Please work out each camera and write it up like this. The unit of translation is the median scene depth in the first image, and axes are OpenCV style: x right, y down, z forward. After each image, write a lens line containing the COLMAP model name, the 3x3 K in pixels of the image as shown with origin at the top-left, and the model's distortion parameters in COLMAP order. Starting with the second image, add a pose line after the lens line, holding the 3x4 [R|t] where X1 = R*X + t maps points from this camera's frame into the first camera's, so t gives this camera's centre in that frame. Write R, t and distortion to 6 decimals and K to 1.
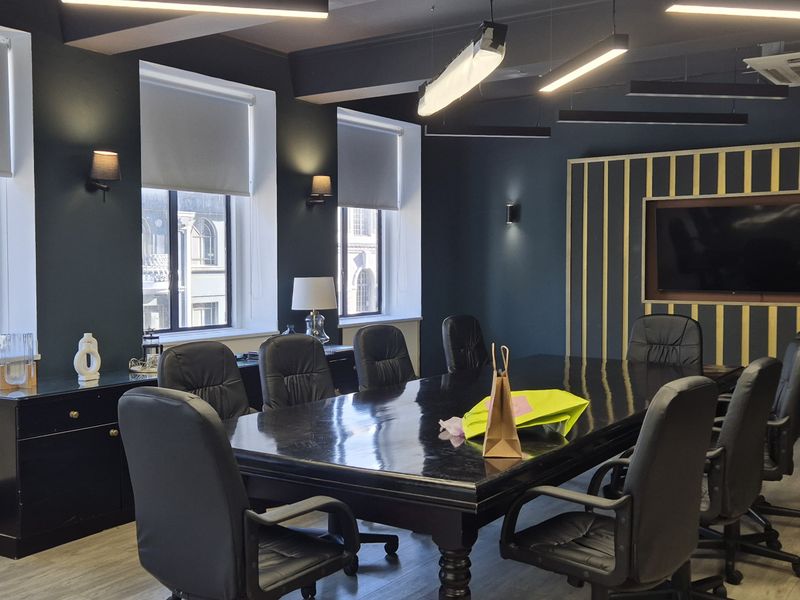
lens RADIAL K [[892.6, 0, 398.2], [0, 892.6, 298.9], [0, 0, 1]] dist [0.071040, 0.000000]
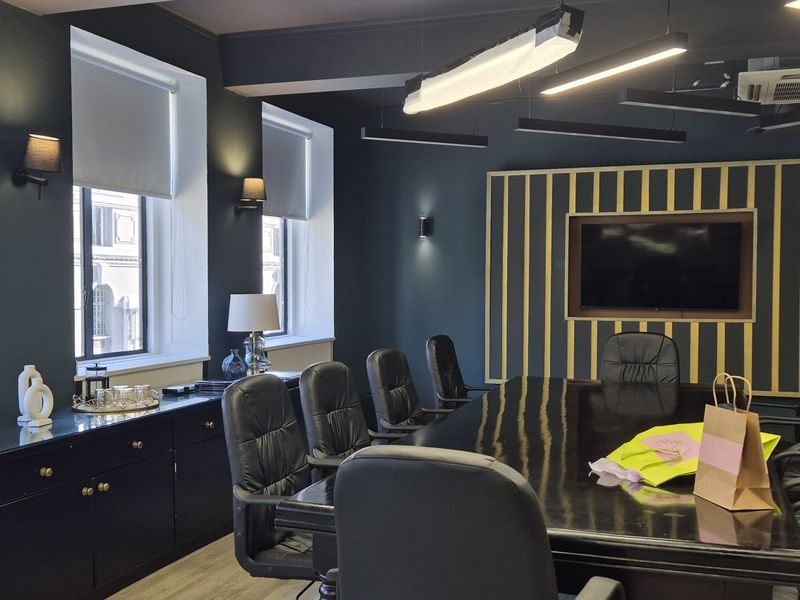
lens RADIAL K [[892.6, 0, 416.7], [0, 892.6, 318.2], [0, 0, 1]] dist [0.071040, 0.000000]
pose [[0.964512, -0.006962, 0.263946, -0.168174], [0.006033, 0.999972, 0.004327, -0.003289], [-0.263969, -0.002581, 0.964528, 0.110691]]
